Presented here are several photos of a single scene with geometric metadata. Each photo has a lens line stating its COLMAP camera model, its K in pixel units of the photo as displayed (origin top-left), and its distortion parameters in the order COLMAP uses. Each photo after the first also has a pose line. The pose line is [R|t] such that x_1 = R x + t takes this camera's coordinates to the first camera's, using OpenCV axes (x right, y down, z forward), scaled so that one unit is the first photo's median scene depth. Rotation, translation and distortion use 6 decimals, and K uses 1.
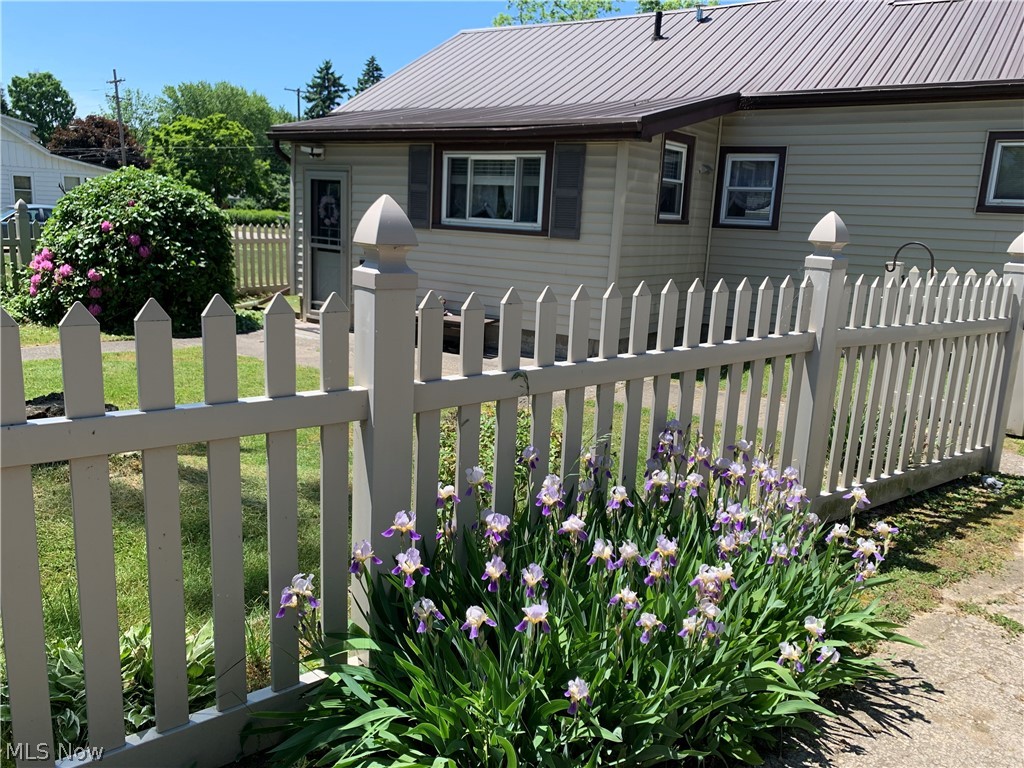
lens RADIAL K [[776.1, 0, 510.3], [0, 776.1, 383.9], [0, 0, 1]] dist [0.003096, -0.001232]
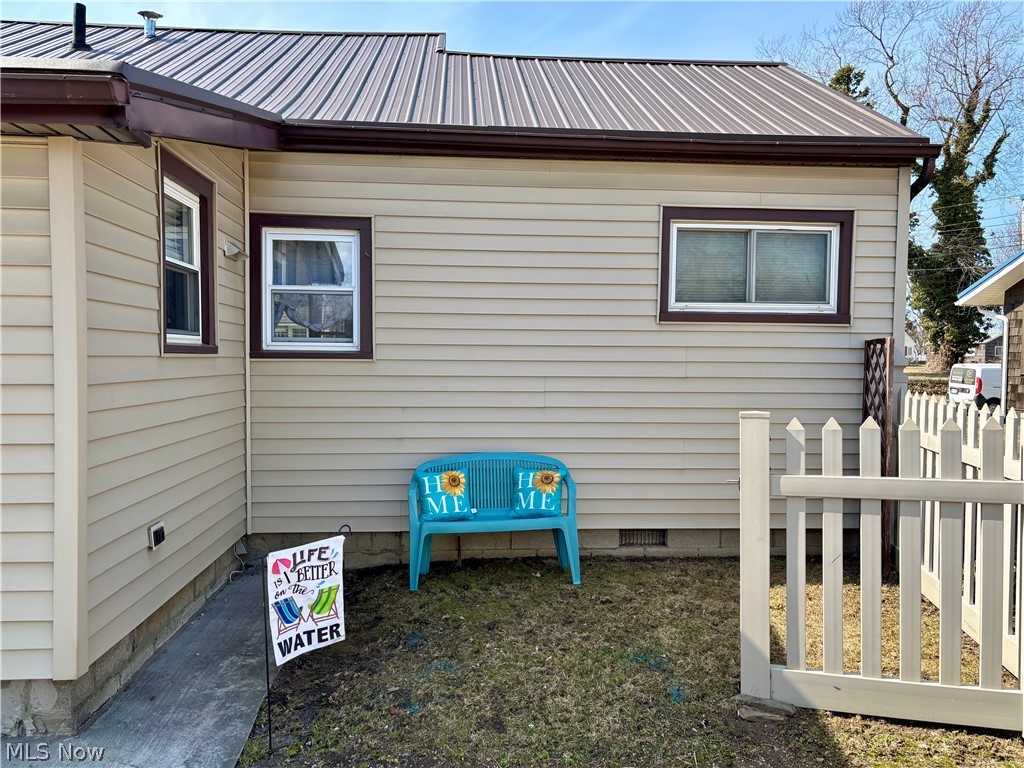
lens RADIAL K [[777.5, 0, 510.3], [0, 777.5, 386.6], [0, 0, 1]] dist [0.005946, -0.001891]
pose [[0.763456, -0.061839, 0.642892, 0.053222], [0.162626, 0.981740, -0.098690, -0.108684], [-0.625050, 0.179897, 0.759572, 0.524582]]
